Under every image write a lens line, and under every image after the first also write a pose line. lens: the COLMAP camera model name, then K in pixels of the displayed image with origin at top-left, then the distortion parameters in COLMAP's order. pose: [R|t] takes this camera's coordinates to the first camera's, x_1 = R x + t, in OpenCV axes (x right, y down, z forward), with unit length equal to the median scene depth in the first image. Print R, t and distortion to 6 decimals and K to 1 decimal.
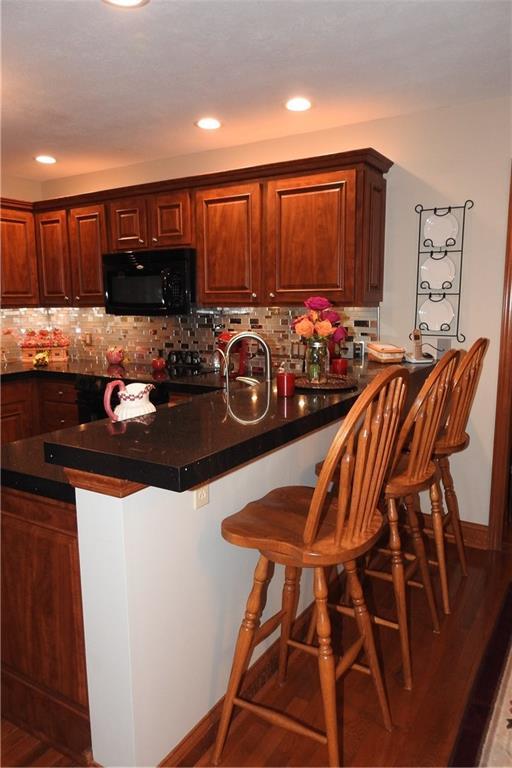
lens RADIAL K [[550.3, 0, 256.0], [0, 550.3, 384.0], [0, 0, 1]] dist [-0.007401, -0.000865]
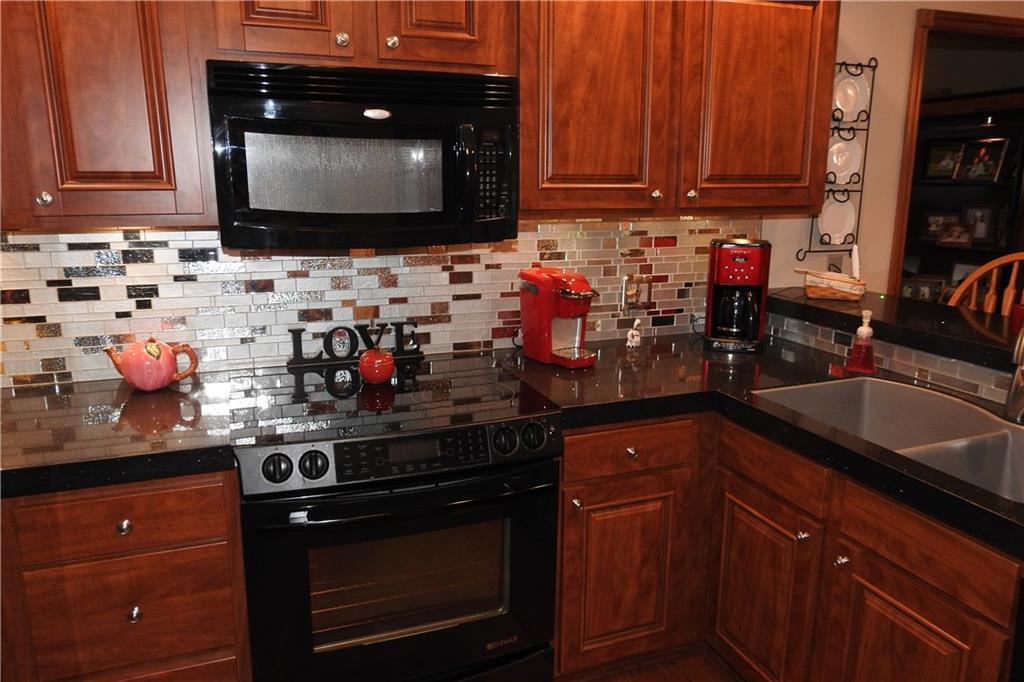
lens RADIAL K [[733.7, 0, 512.0], [0, 733.7, 341.0], [0, 0, 1]] dist [-0.007401, -0.000865]
pose [[0.614669, -0.163977, 0.771553, -0.615243], [0.113516, 0.986360, 0.119195, -0.125913], [-0.780574, 0.014318, 0.624899, 0.701513]]
